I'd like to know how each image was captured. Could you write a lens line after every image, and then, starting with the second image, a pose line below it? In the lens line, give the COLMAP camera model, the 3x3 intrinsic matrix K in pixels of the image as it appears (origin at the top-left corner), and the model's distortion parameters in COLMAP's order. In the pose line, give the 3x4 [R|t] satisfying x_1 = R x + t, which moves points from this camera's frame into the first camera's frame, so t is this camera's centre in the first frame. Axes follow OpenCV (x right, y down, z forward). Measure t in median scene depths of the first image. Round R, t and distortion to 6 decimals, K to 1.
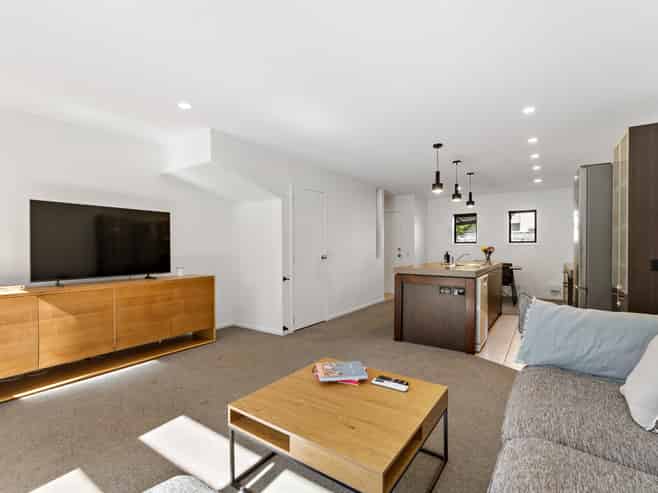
lens RADIAL K [[327.6, 0, 333.0], [0, 327.6, 245.0], [0, 0, 1]] dist [0.001252, -0.000207]
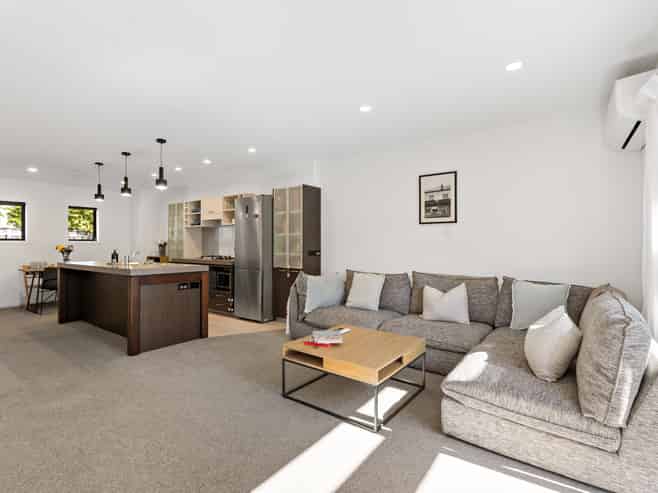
lens RADIAL K [[334.4, 0, 332.4], [0, 334.4, 249.7], [0, 0, 1]] dist [-0.002400, 0.001143]
pose [[0.029655, -0.014868, 0.999450, -0.680728], [-0.003156, 0.999883, 0.014968, 0.003510], [-0.999555, -0.003599, 0.029605, 0.477826]]
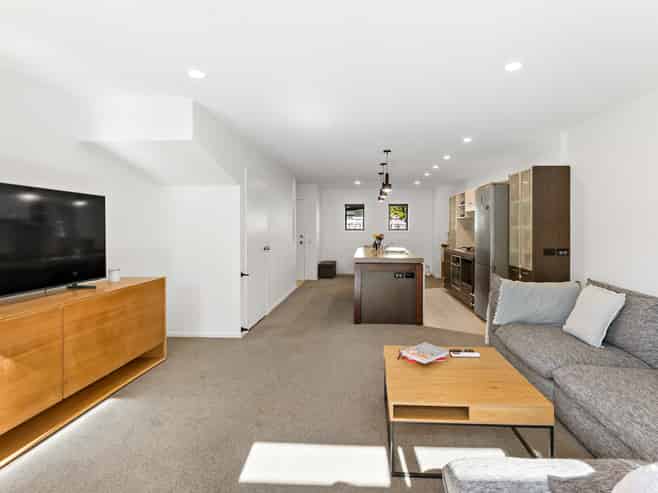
lens RADIAL K [[334.4, 0, 354.1], [0, 334.4, 226.5], [0, 0, 1]] dist [-0.002400, 0.001143]
pose [[0.841839, 0.005800, 0.539697, -0.433005], [-0.006342, 0.999980, -0.000853, -0.034737], [-0.539691, -0.002705, 0.841859, 0.063492]]
